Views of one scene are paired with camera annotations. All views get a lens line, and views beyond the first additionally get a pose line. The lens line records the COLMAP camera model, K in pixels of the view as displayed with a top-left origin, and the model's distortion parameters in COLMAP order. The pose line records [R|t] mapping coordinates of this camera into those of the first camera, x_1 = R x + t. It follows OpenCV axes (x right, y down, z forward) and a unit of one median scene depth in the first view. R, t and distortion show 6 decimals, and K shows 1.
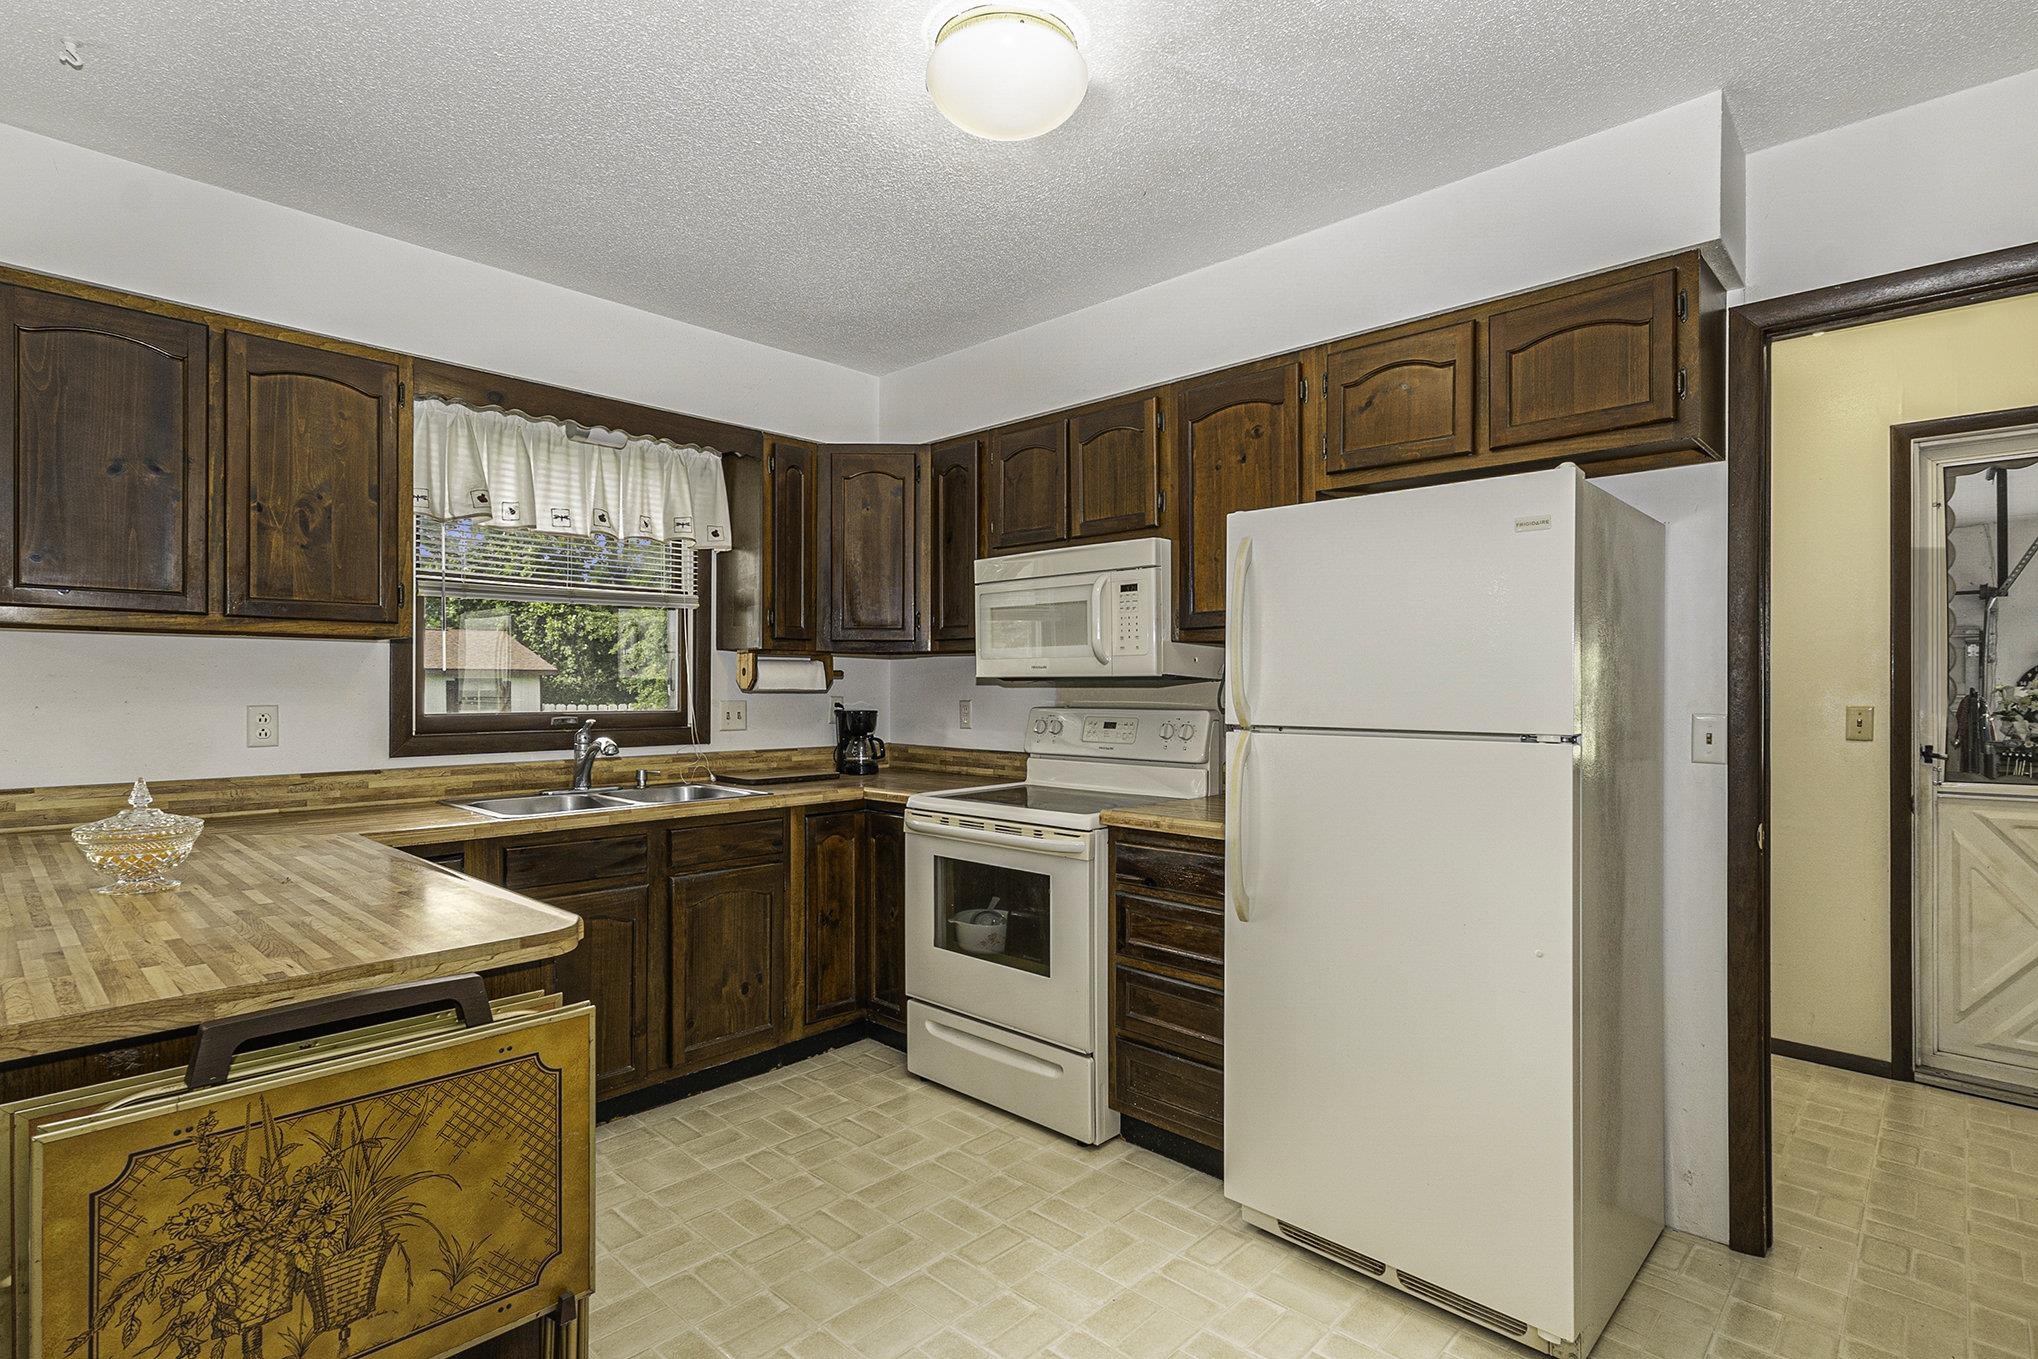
lens RADIAL K [[993.2, 0, 1027.3], [0, 993.2, 687.9], [0, 0, 1]] dist [-0.000262, -0.001104]
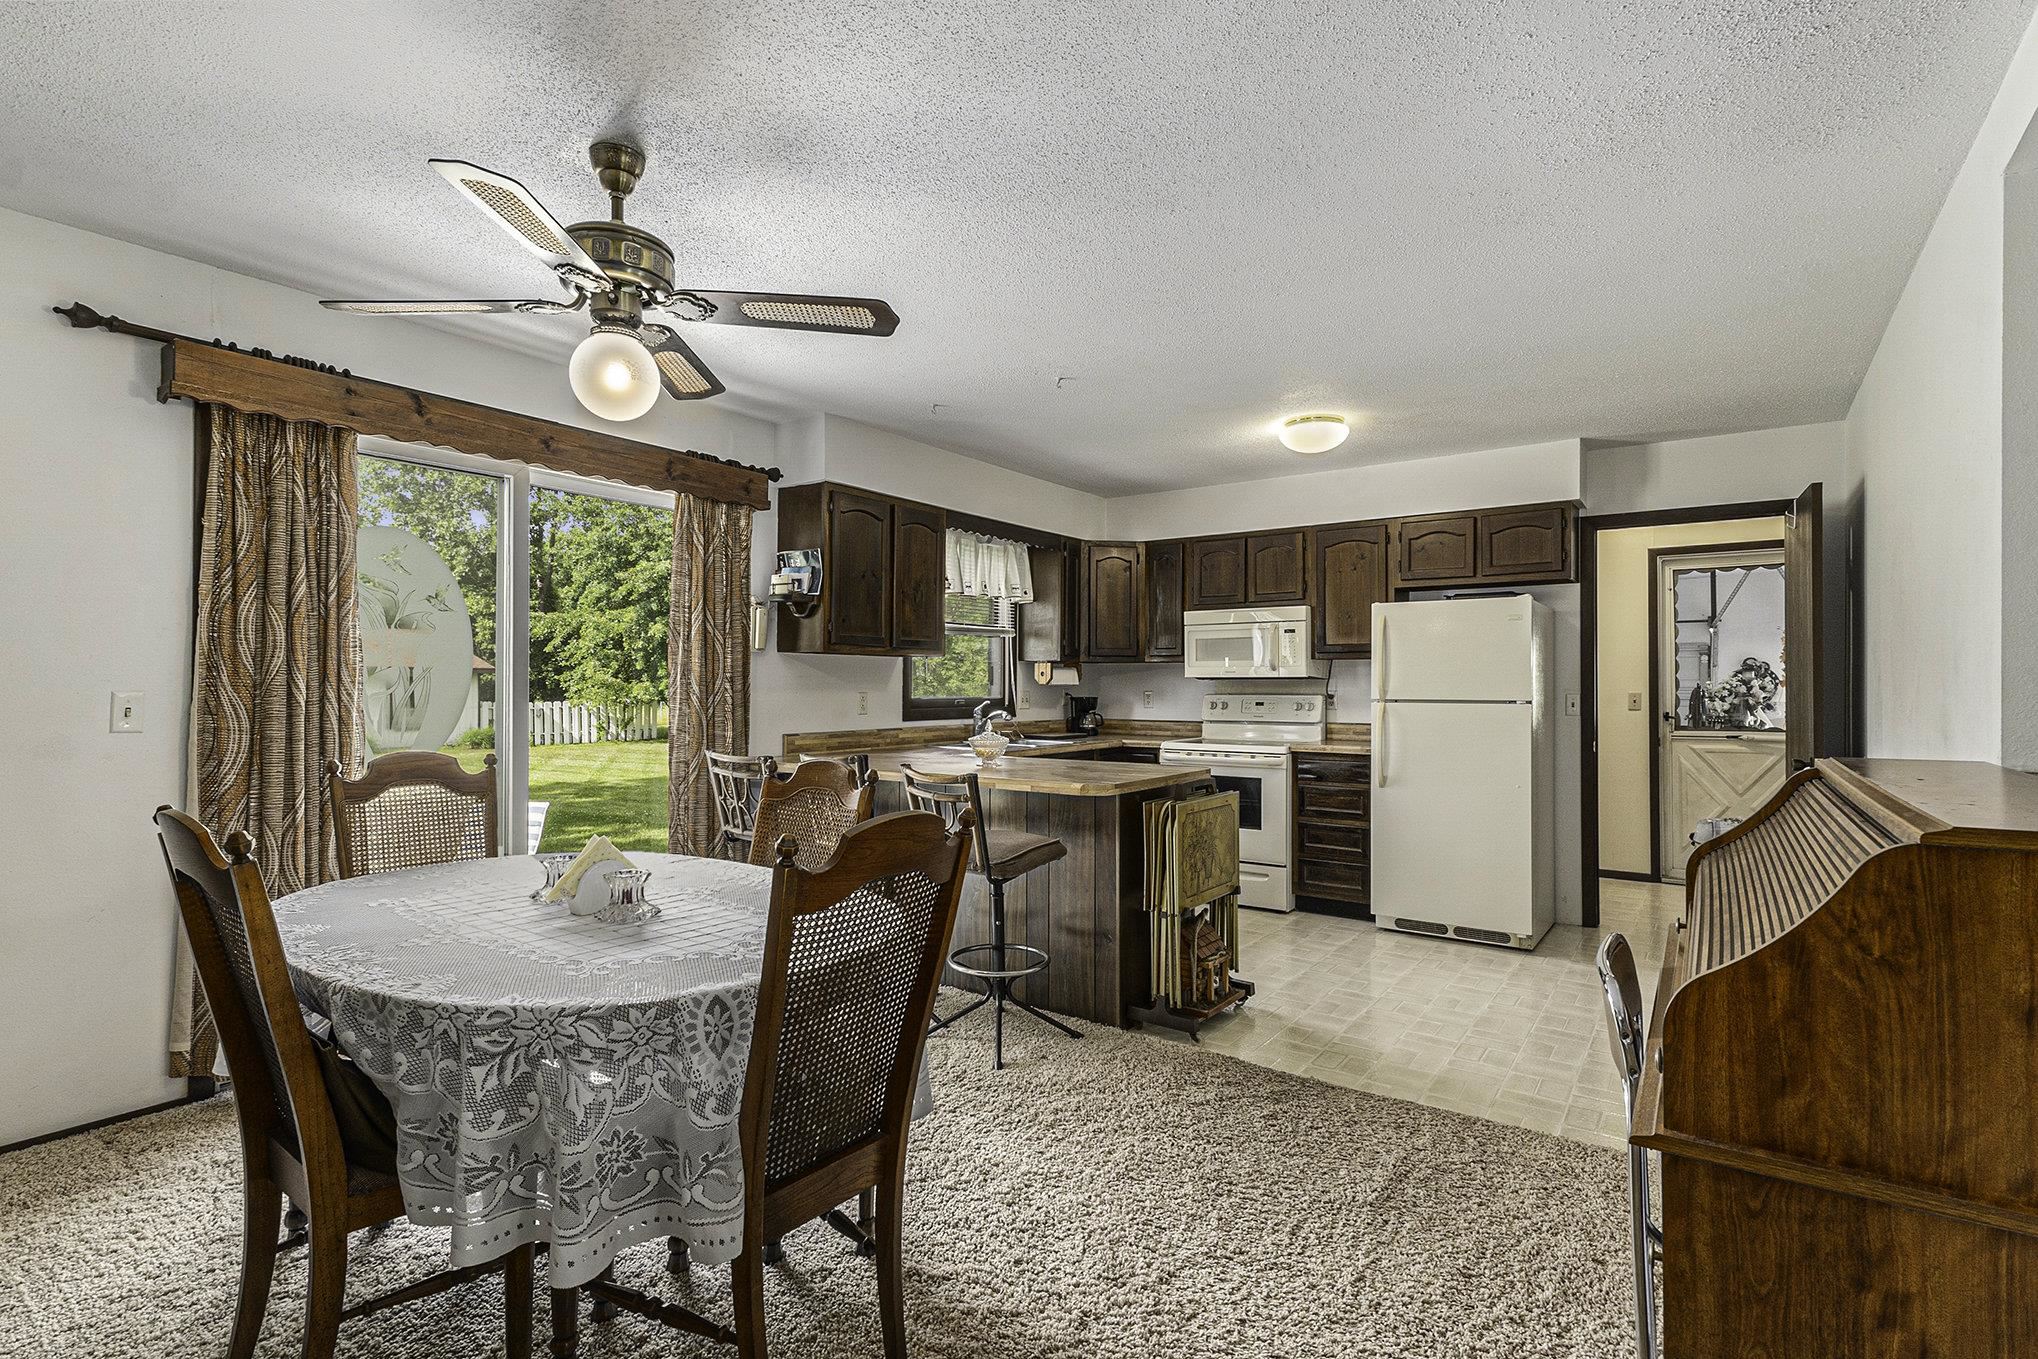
lens RADIAL K [[993.2, 0, 1010.5], [0, 993.2, 678.0], [0, 0, 1]] dist [-0.000262, -0.001104]
pose [[0.991446, -0.001068, 0.130511, -0.643060], [0.001932, 0.999977, -0.006495, 0.001664], [-0.130501, 0.006691, 0.991426, -0.787908]]
